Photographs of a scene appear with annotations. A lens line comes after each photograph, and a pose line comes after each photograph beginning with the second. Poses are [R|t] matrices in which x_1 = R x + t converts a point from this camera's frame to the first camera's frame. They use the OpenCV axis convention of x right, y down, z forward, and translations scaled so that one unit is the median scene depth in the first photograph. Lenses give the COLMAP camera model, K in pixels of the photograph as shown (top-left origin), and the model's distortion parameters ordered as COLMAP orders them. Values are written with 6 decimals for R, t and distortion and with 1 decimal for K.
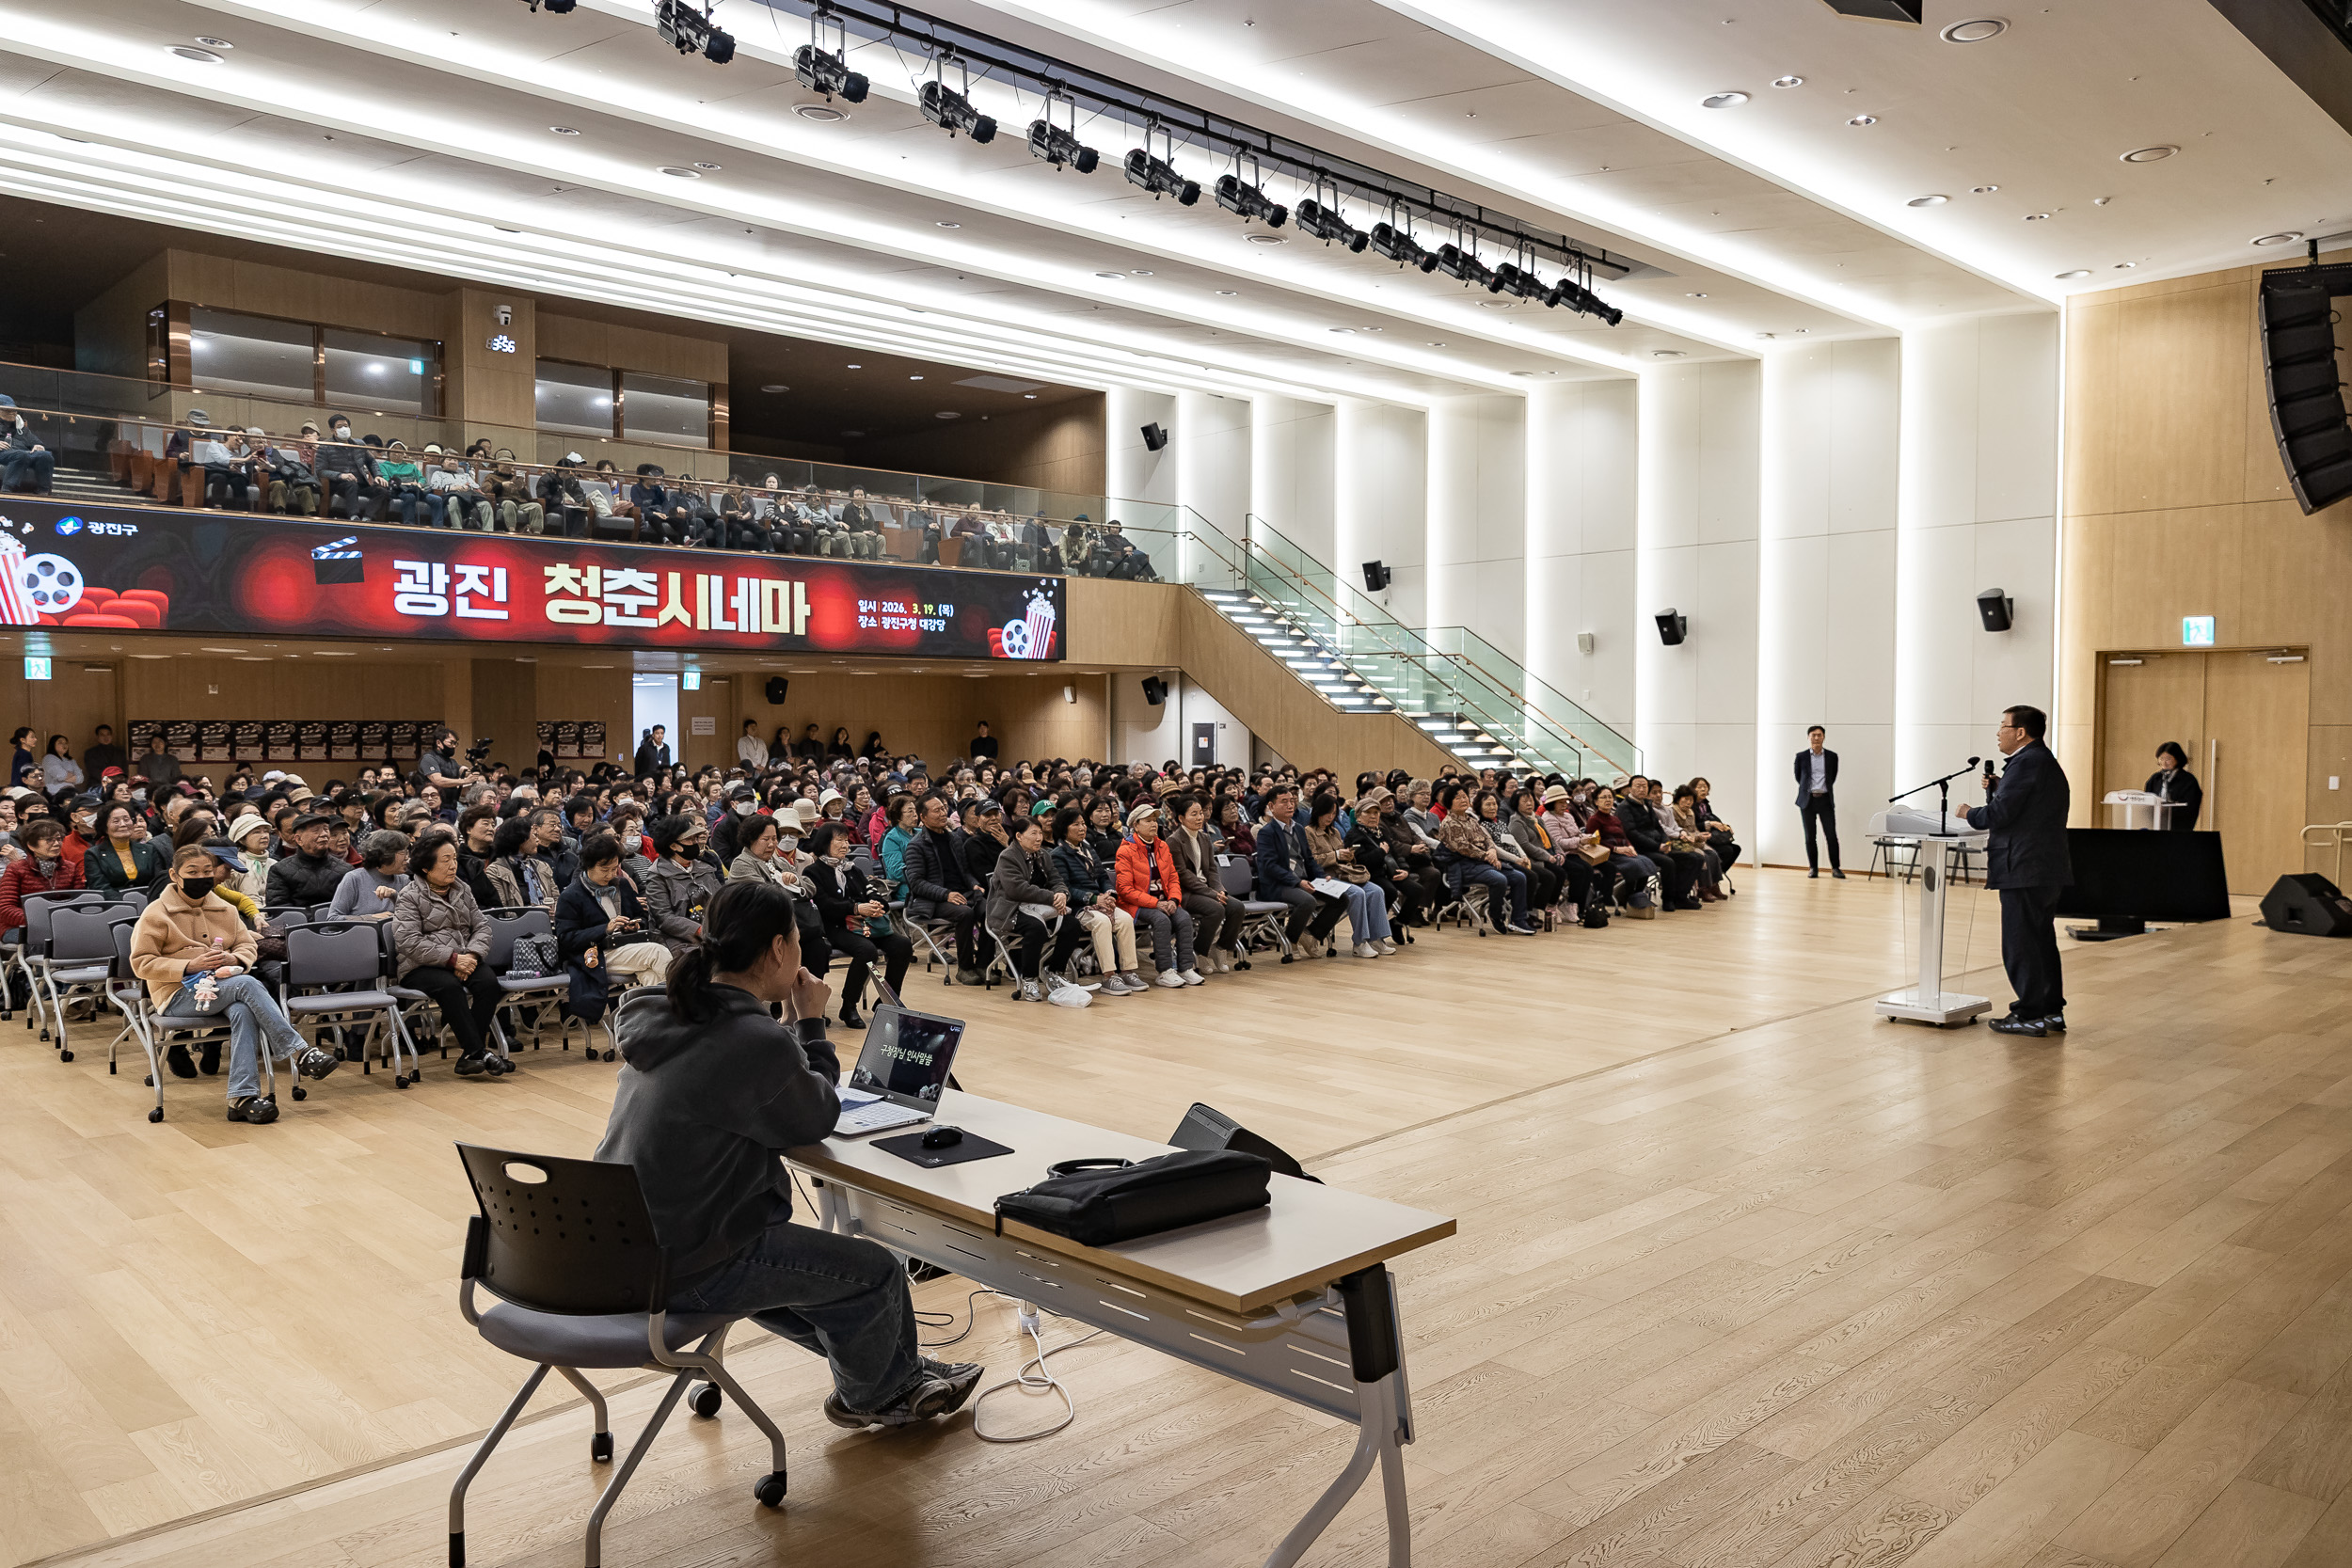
lens RADIAL K [[1737.6, 0, 1176.0], [0, 1737.6, 784.0], [0, 0, 1]] dist [-0.040693, 0.059929]
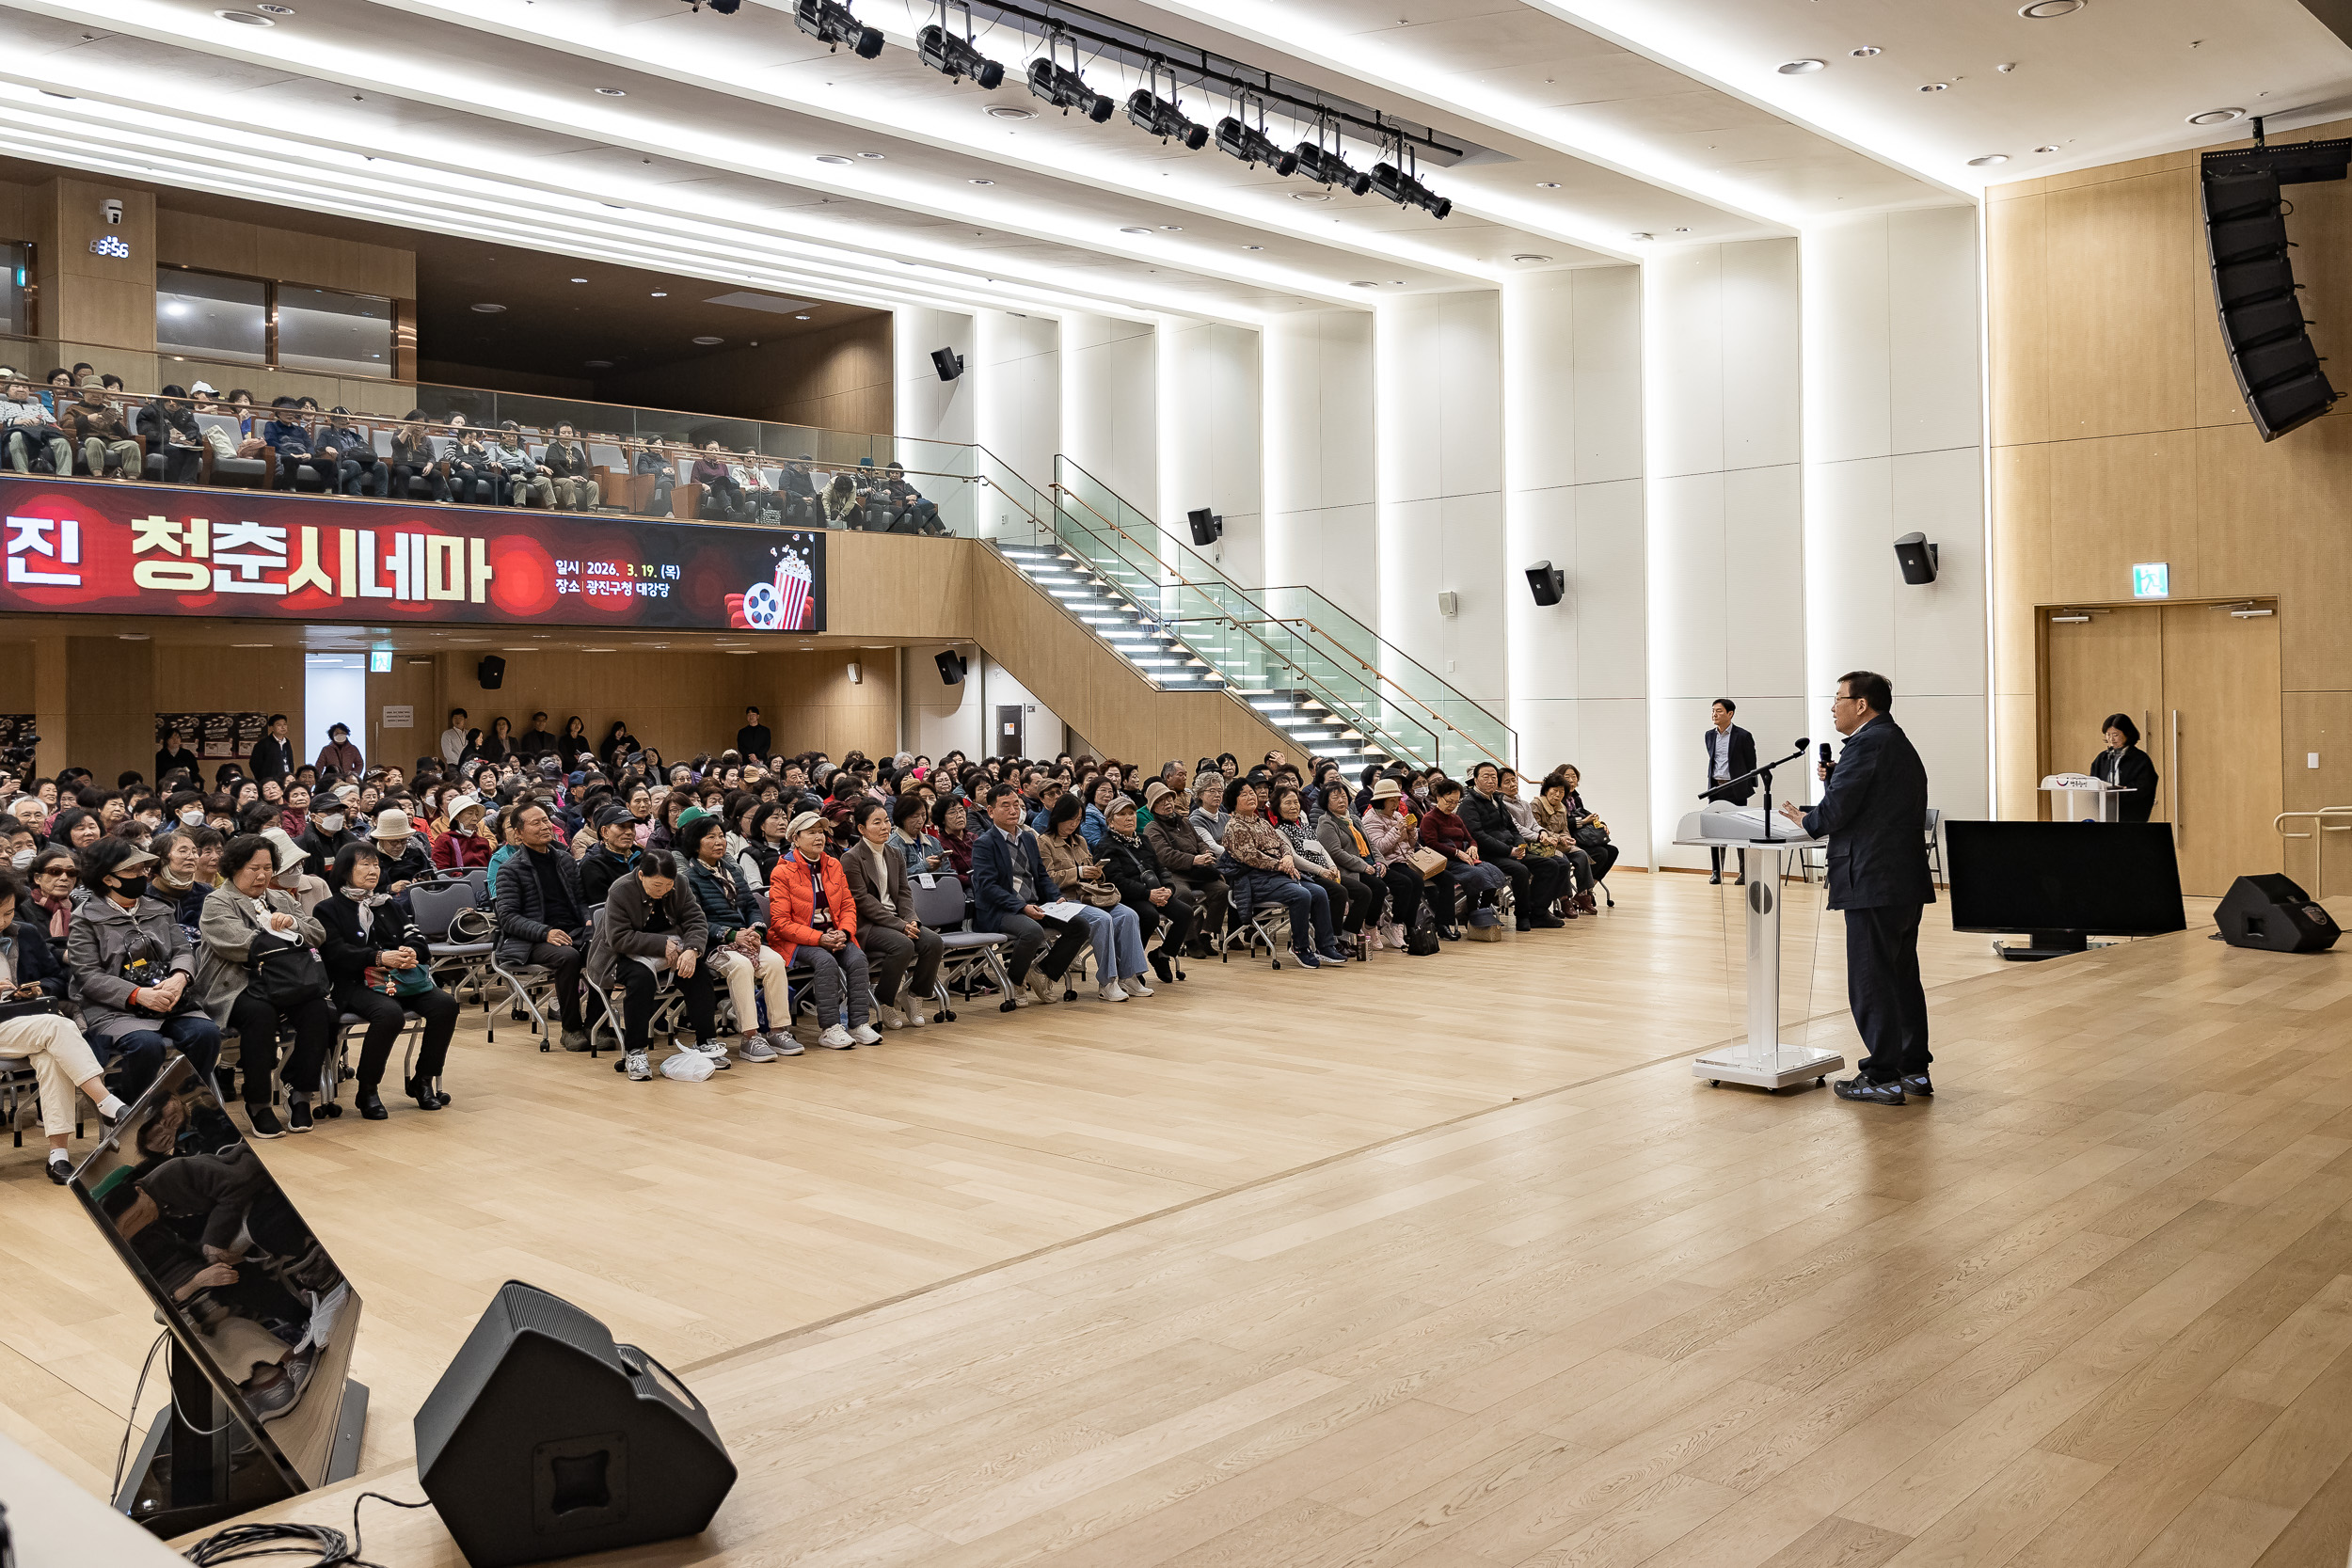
lens RADIAL K [[2008.2, 0, 1175.0], [0, 2008.2, 666.0], [0, 0, 1]] dist [-0.019437, 0.047151]
pose [[0.998327, -0.011202, 0.056722, 0.060305], [0.014279, 0.998431, -0.054141, -0.001493], [-0.056027, 0.054860, 0.996921, 0.056410]]
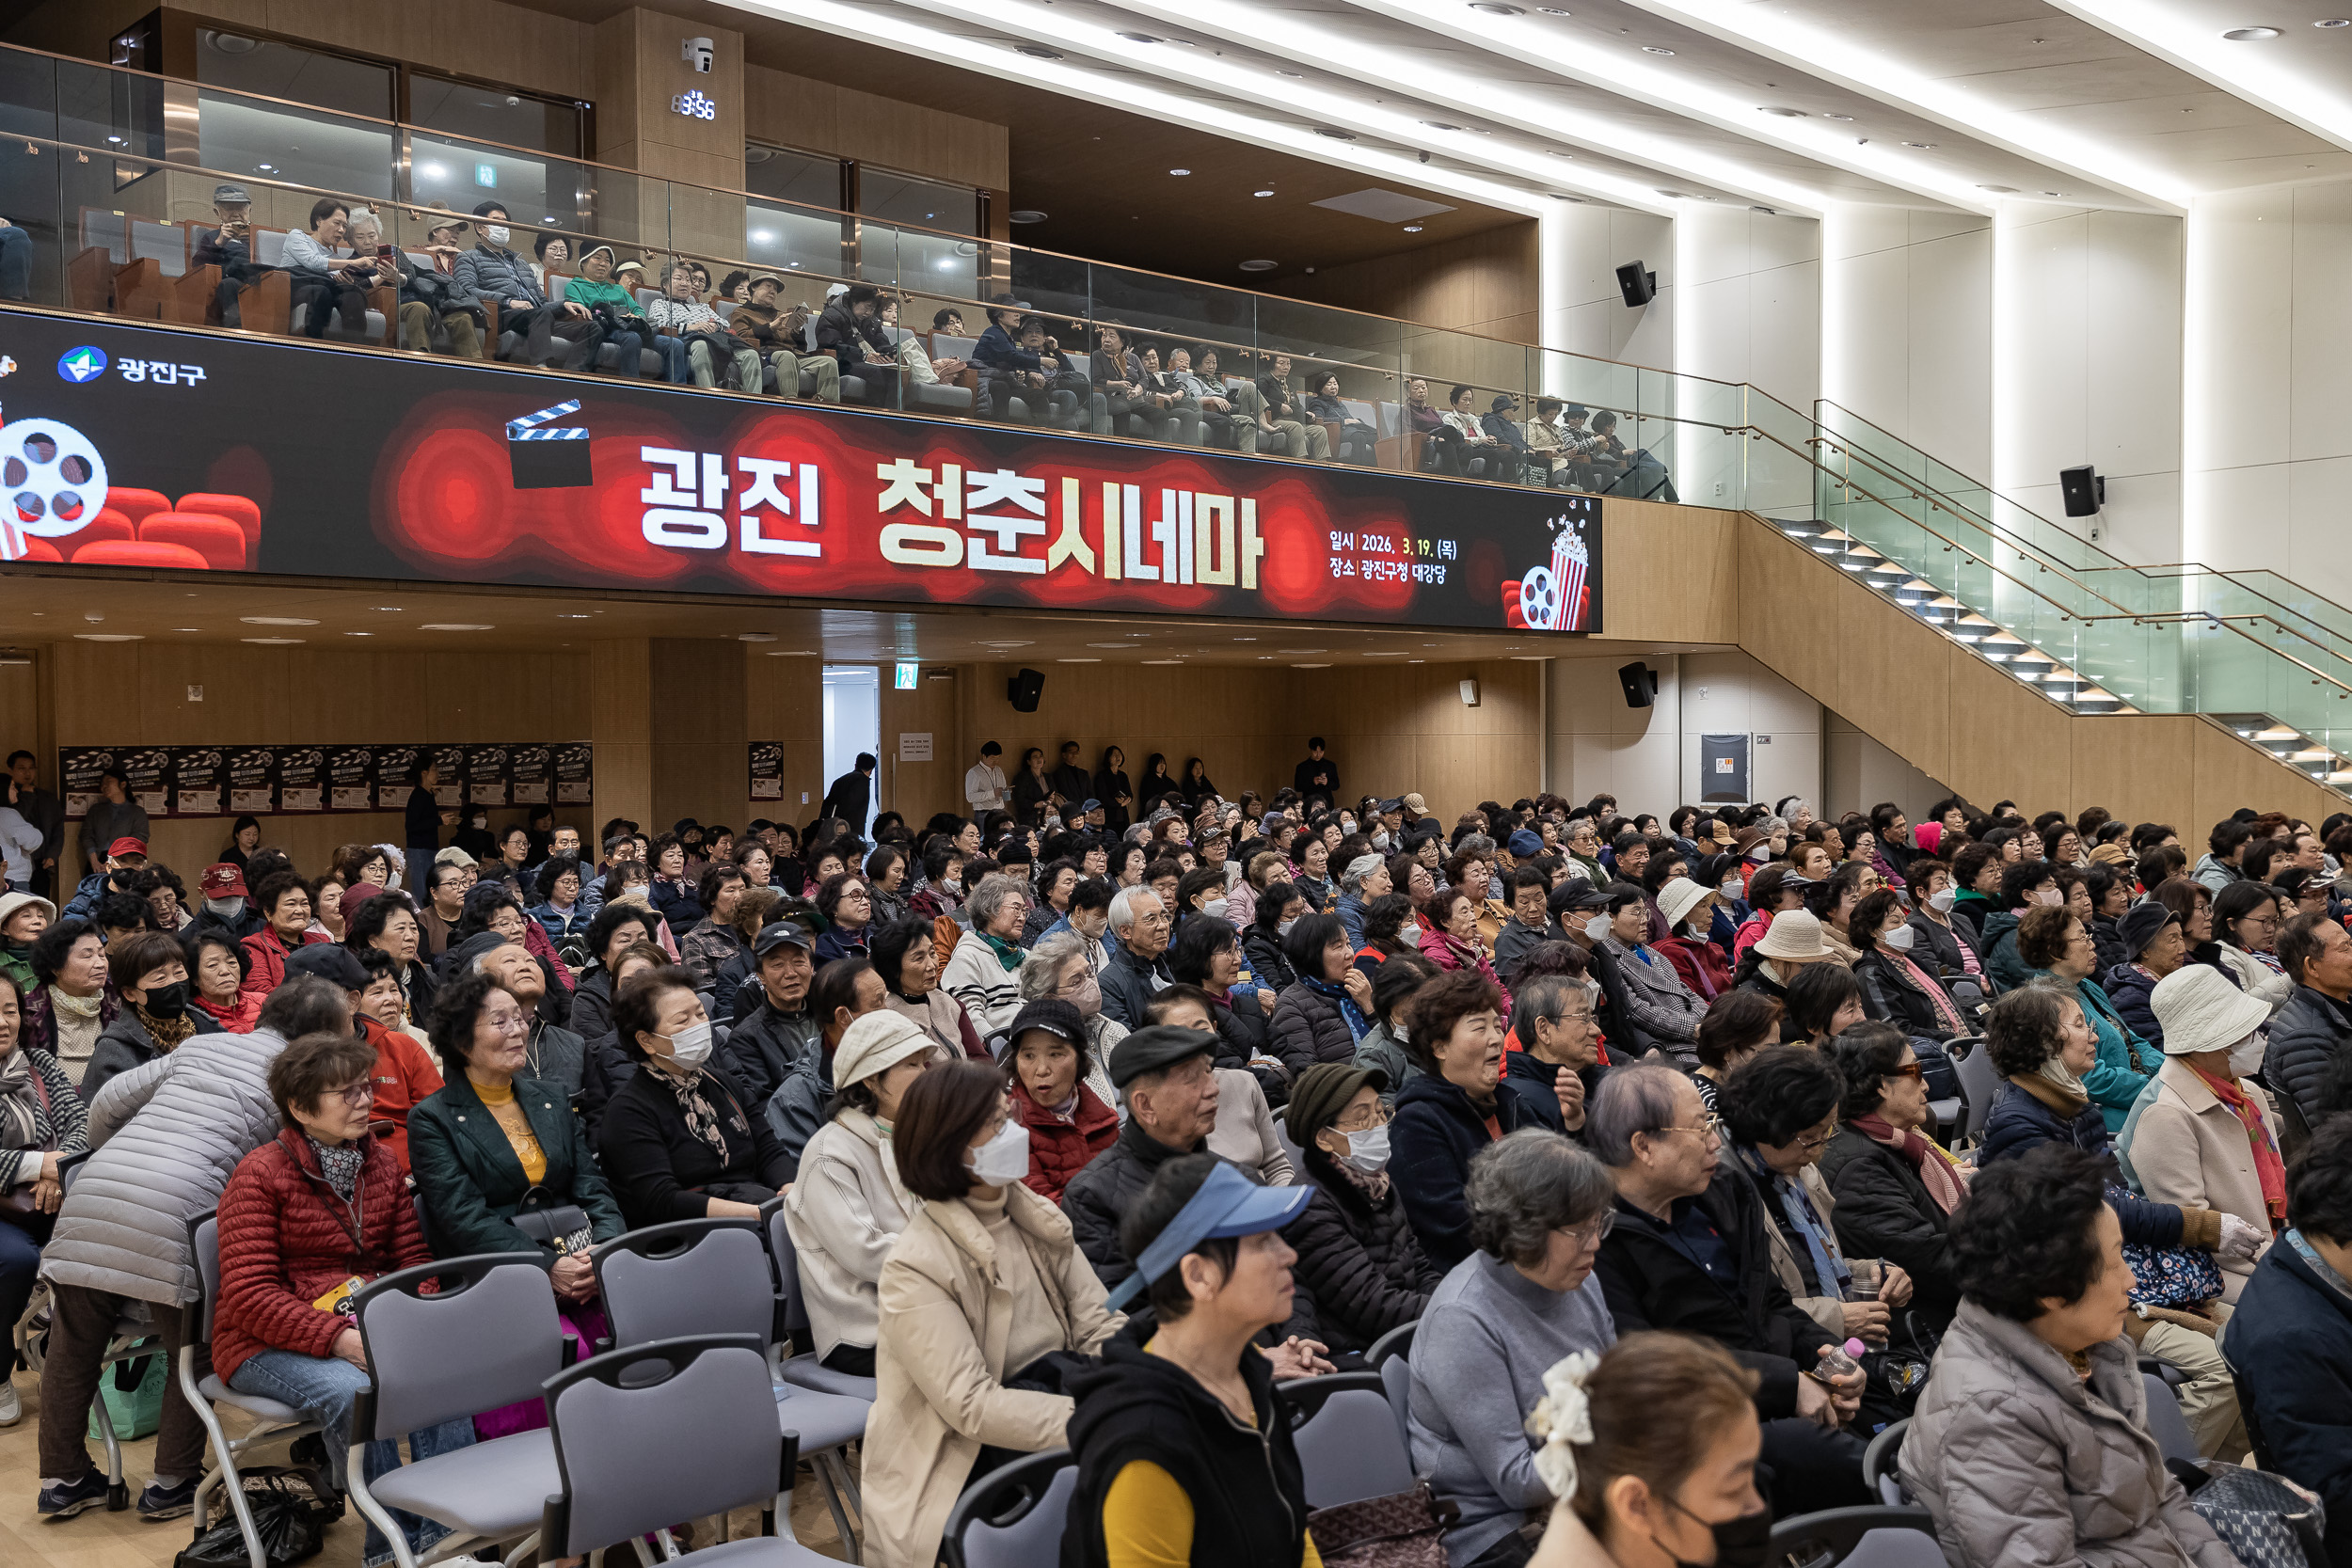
lens RADIAL K [[2194.9, 0, 1176.0], [0, 2194.9, 784.0], [0, 0, 1]] dist [0.004585, 0.028896]
pose [[0.999910, -0.009514, -0.009448, -0.260976], [0.009392, 0.999873, -0.012894, -0.013194], [0.009570, 0.012804, 0.999872, 0.298419]]
